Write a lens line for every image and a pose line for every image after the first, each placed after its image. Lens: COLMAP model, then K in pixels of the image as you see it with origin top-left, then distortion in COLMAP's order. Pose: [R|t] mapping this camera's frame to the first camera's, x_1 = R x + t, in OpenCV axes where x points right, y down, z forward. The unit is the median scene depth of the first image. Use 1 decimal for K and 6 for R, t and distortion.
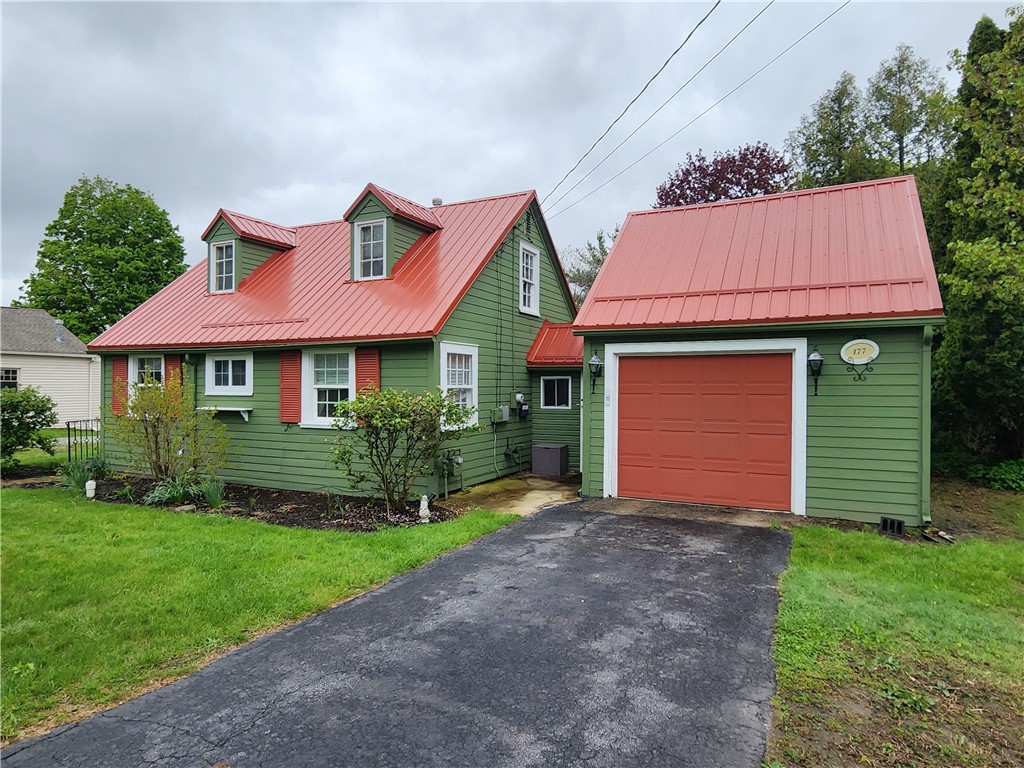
lens RADIAL K [[424.1, 0, 510.9], [0, 424.1, 378.8], [0, 0, 1]] dist [0.000201, 0.000612]
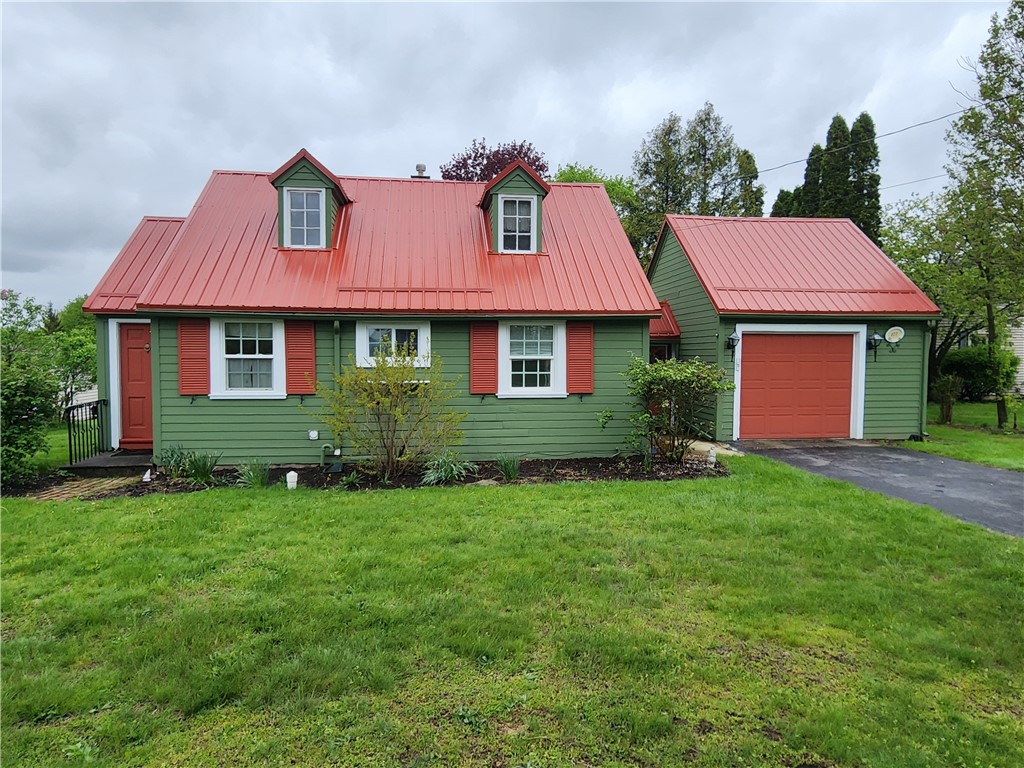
lens RADIAL K [[406.0, 0, 510.4], [0, 406.0, 361.6], [0, 0, 1]] dist [-0.001211, -0.000022]
pose [[0.924251, -0.008369, 0.381694, -0.841704], [-0.004462, 0.999455, 0.032718, -0.003587], [-0.381760, -0.031943, 0.923710, 0.098996]]
